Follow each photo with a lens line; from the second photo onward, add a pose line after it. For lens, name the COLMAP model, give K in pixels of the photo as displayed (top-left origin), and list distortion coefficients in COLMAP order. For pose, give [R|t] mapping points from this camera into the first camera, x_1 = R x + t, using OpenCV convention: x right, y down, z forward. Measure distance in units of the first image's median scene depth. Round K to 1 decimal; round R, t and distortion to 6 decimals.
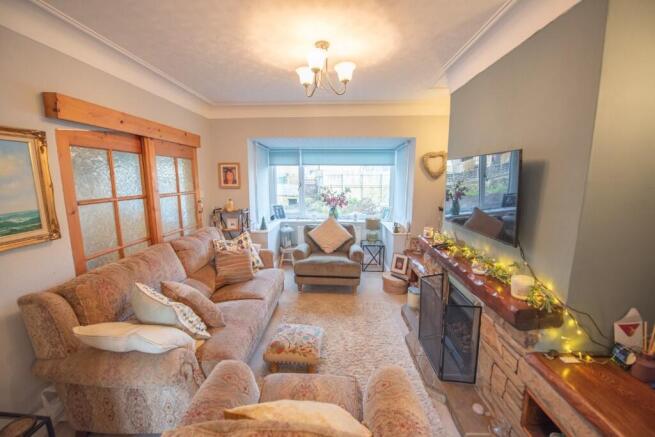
lens RADIAL K [[270.0, 0, 327.5], [0, 270.0, 218.5], [0, 0, 1]] dist [-0.000757, -0.000160]
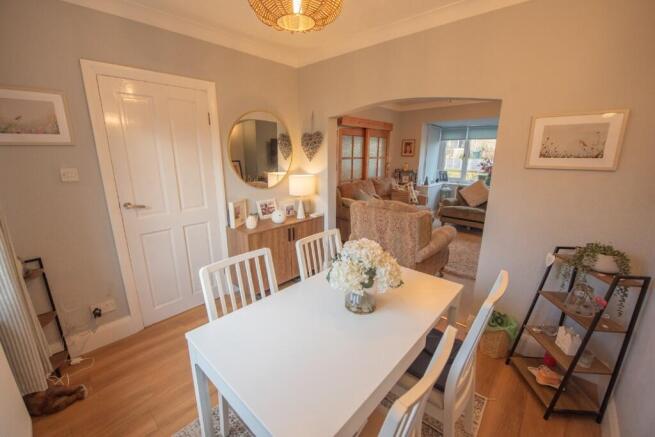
lens RADIAL K [[270.0, 0, 327.5], [0, 270.0, 218.5], [0, 0, 1]] dist [-0.000757, -0.000160]
pose [[0.779425, 0.150661, -0.608110, 0.302311], [-0.096468, 0.987939, 0.121120, 0.105982], [0.619023, -0.035741, 0.784559, -0.558338]]
